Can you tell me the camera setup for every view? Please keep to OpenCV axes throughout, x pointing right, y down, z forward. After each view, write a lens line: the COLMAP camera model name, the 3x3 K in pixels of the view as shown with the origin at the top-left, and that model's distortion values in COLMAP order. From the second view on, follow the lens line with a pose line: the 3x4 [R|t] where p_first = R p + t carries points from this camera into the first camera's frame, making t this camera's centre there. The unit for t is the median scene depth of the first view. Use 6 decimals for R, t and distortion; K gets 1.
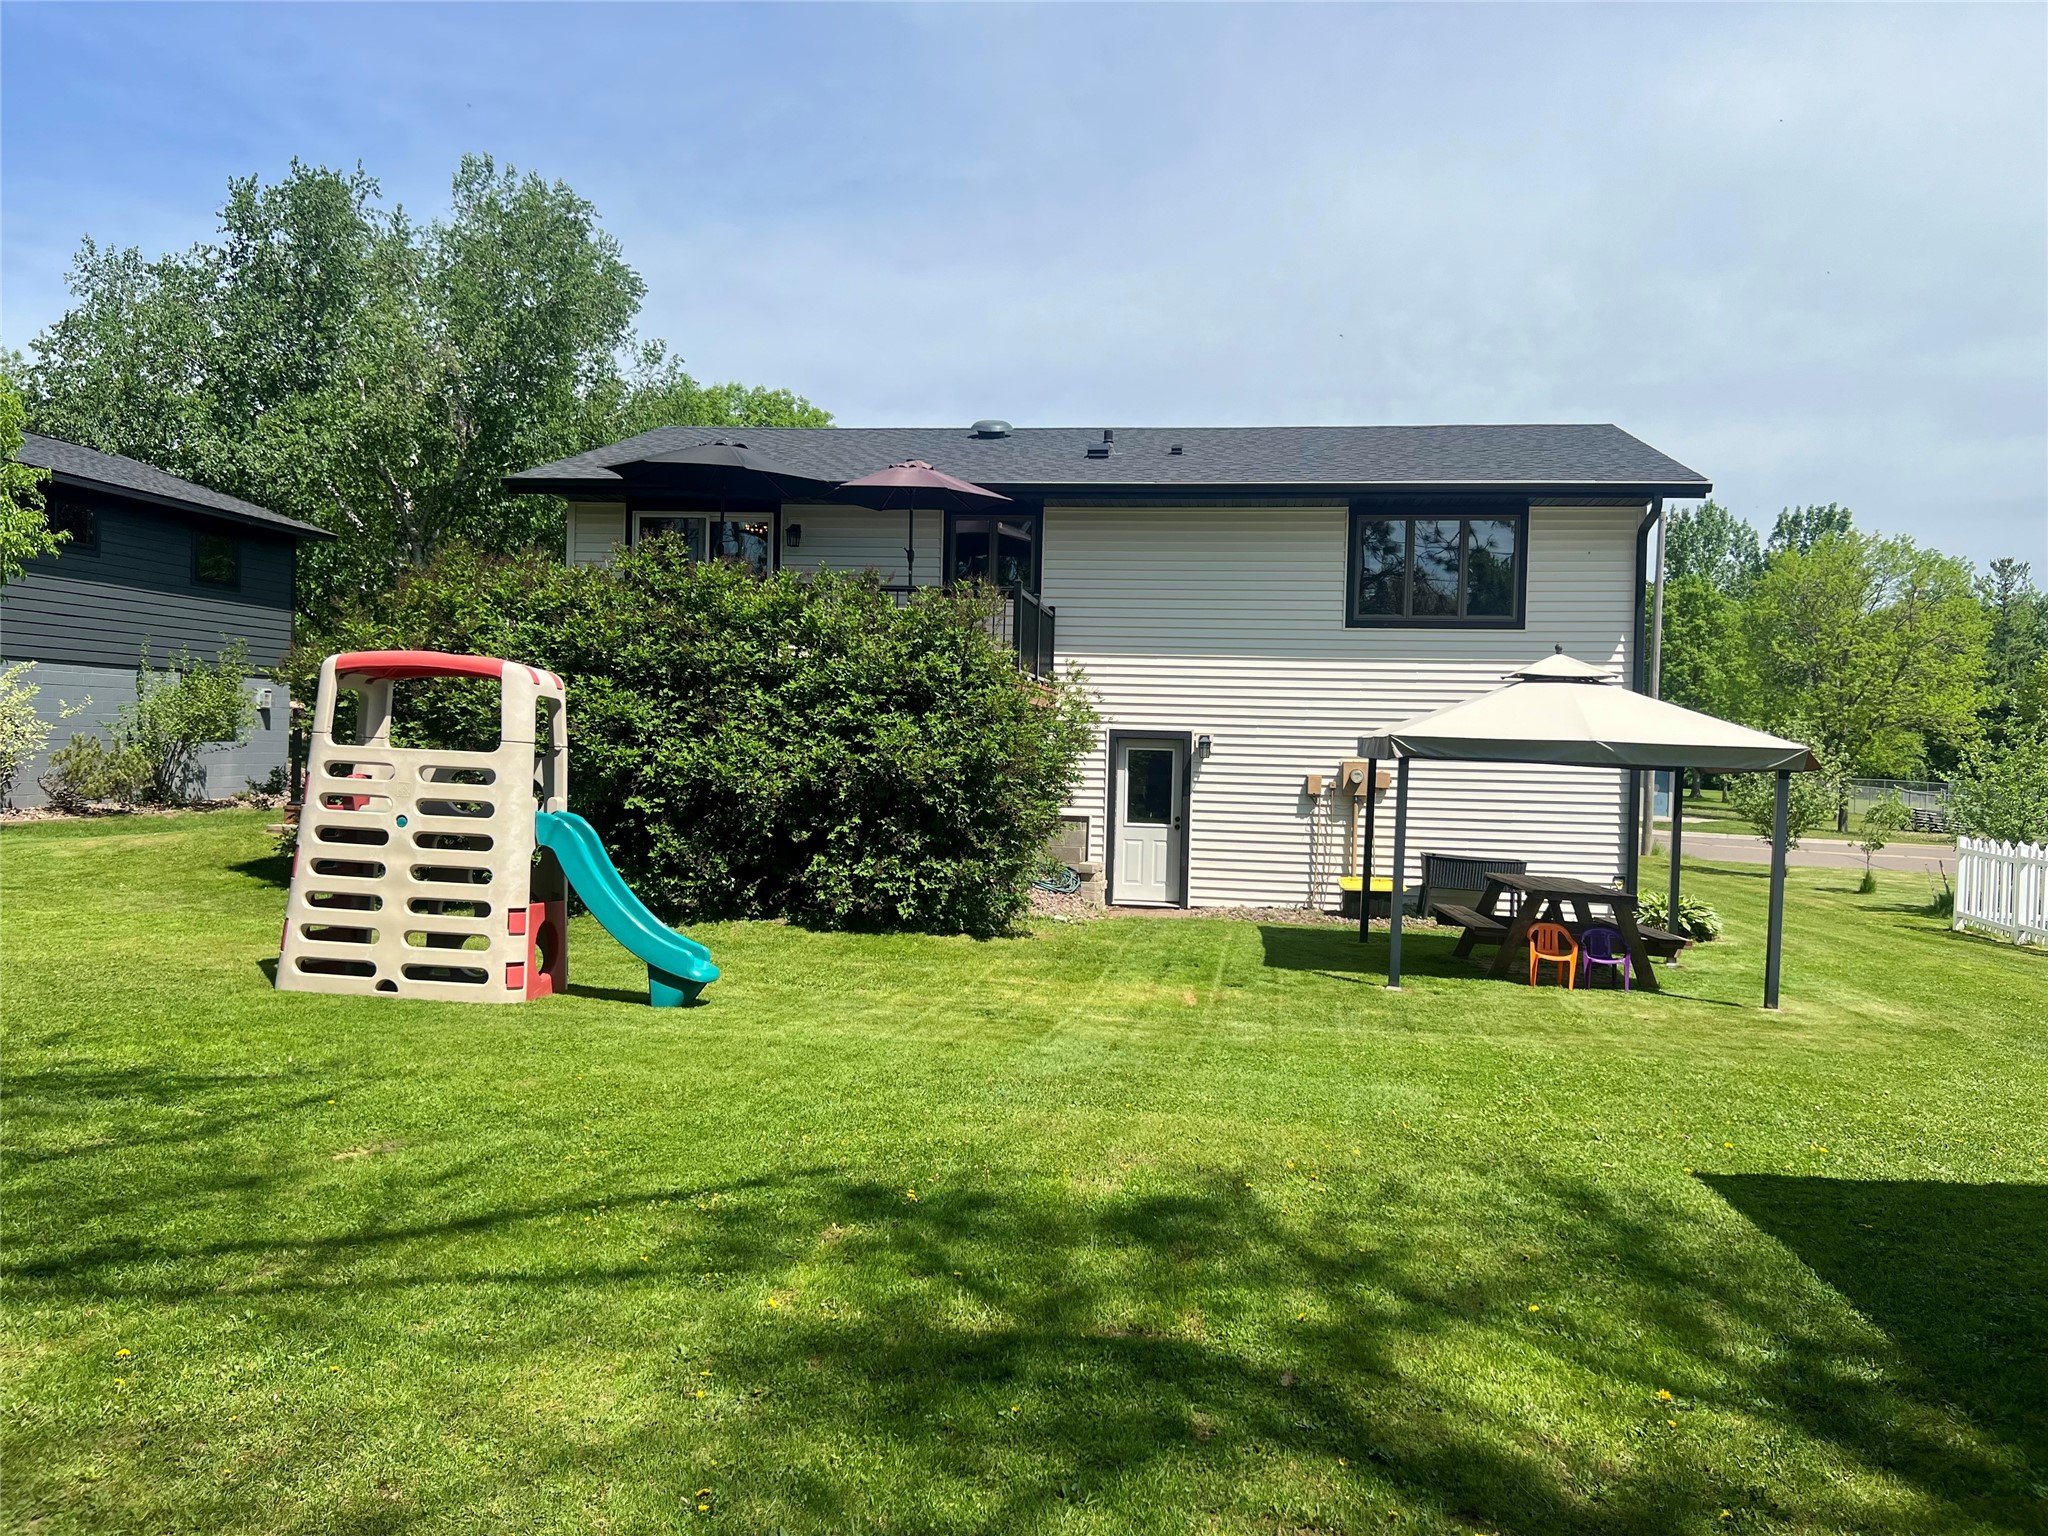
lens RADIAL K [[1543.0, 0, 1024.0], [0, 1543.0, 768.0], [0, 0, 1]] dist [0.053507, -0.053011]
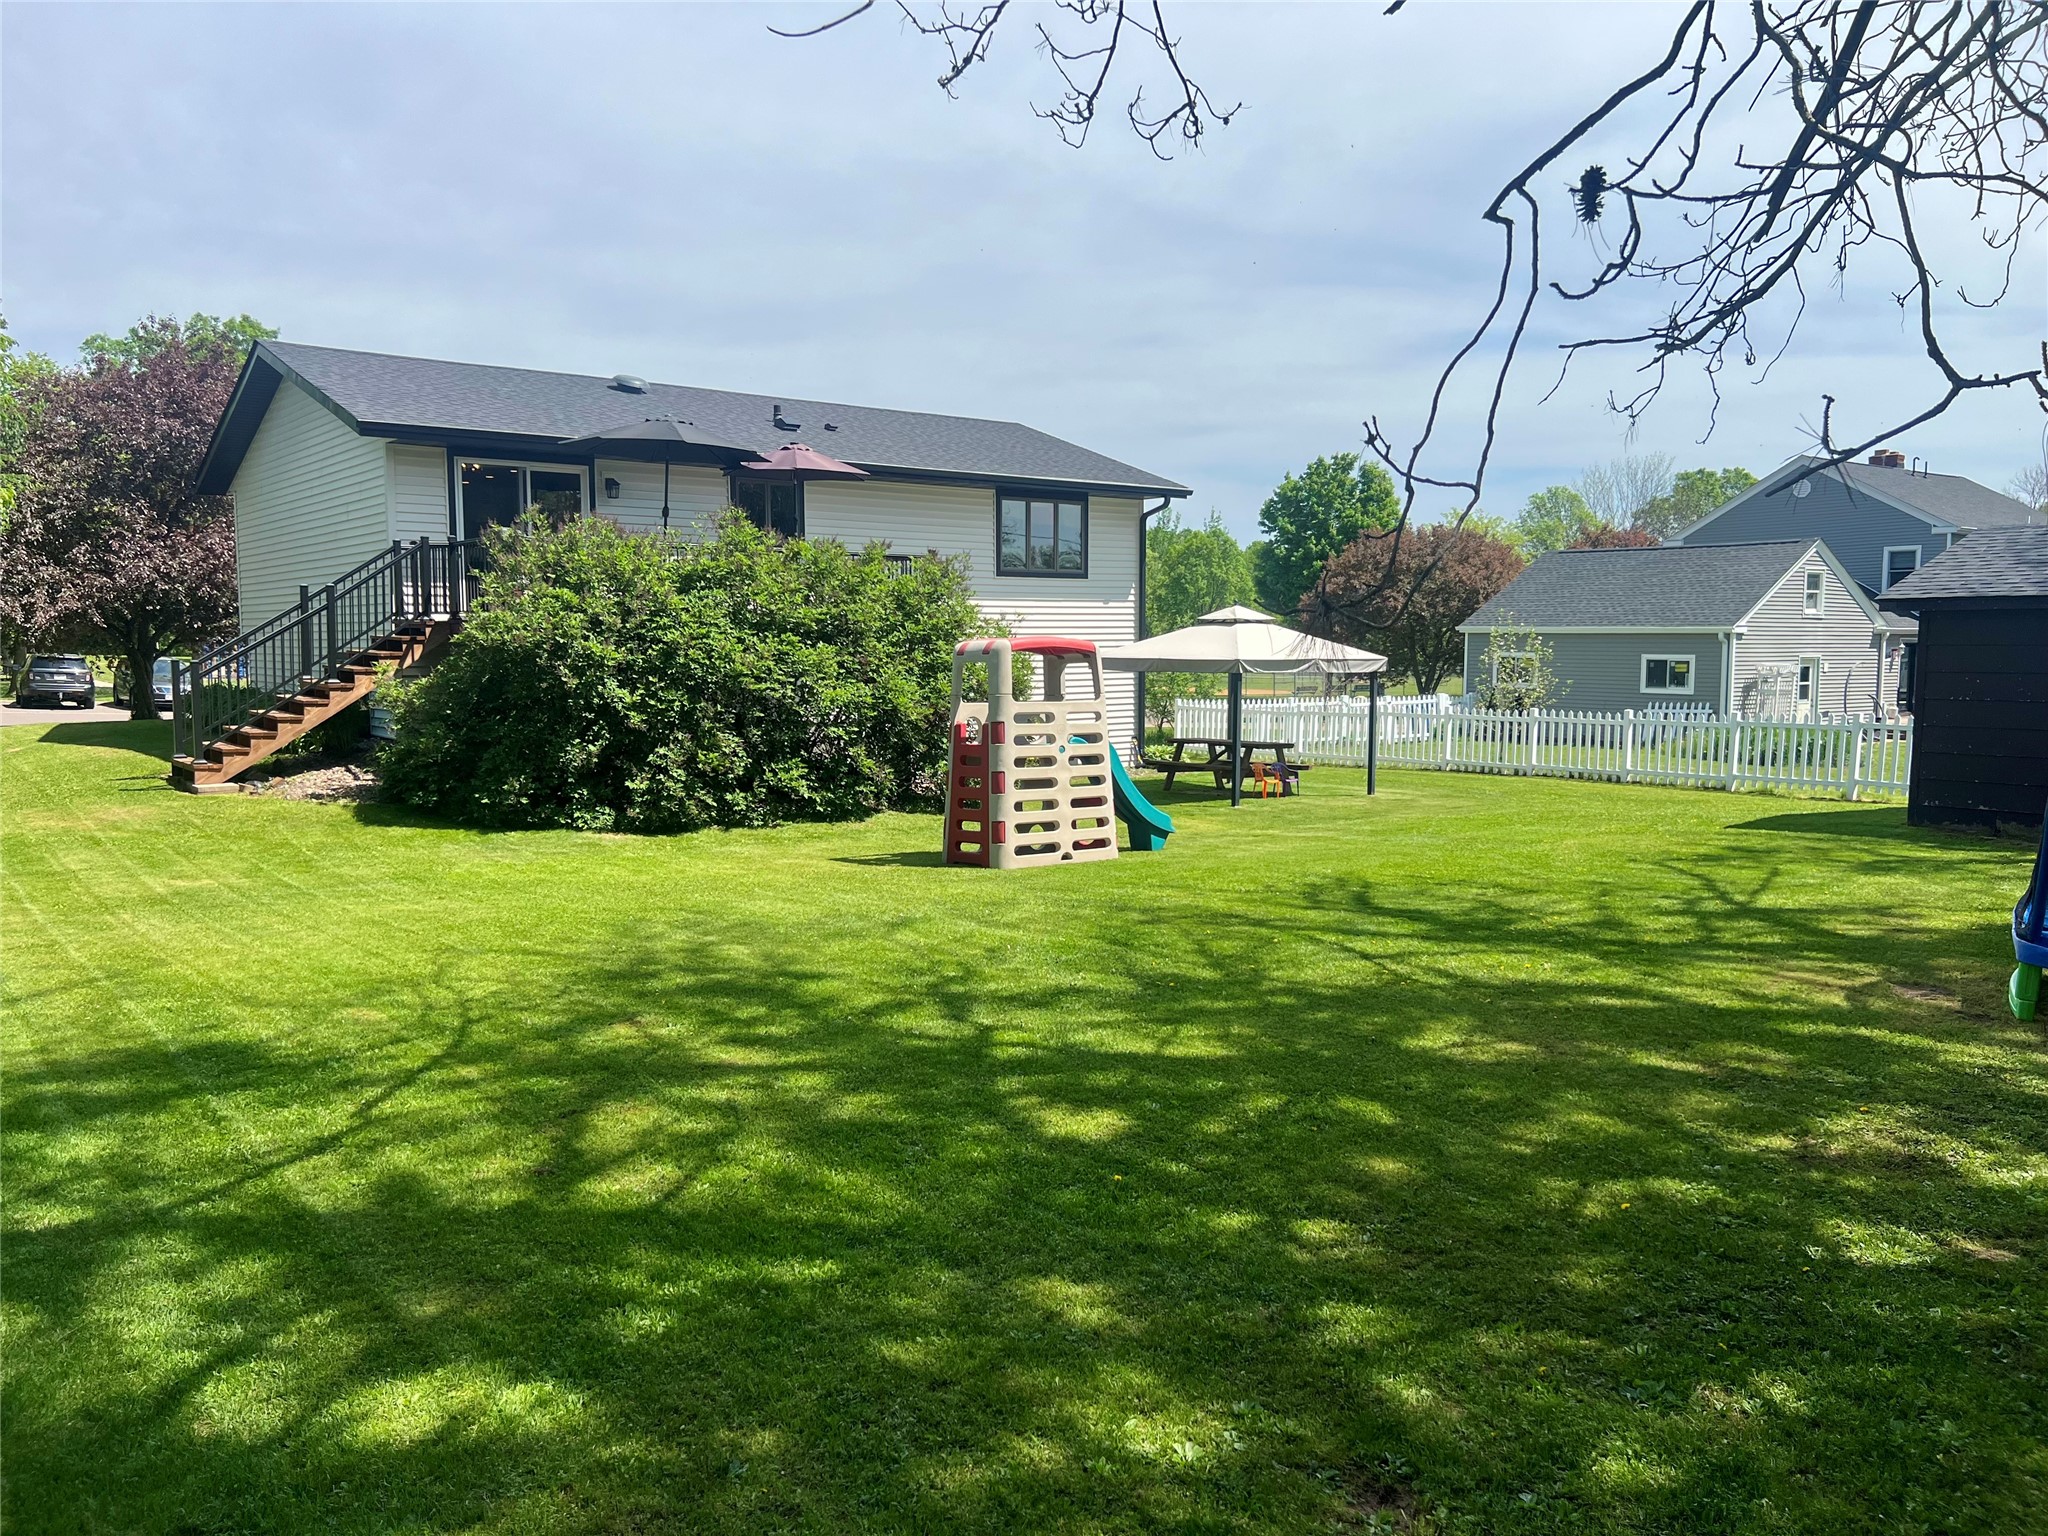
lens RADIAL K [[1543.0, 0, 1024.0], [0, 1543.0, 768.0], [0, 0, 1]] dist [0.053507, -0.053011]
pose [[0.699499, -0.087584, 0.709246, -1.346435], [0.029237, 0.995138, 0.094054, -0.081779], [-0.714035, -0.045054, 0.698659, -0.028609]]
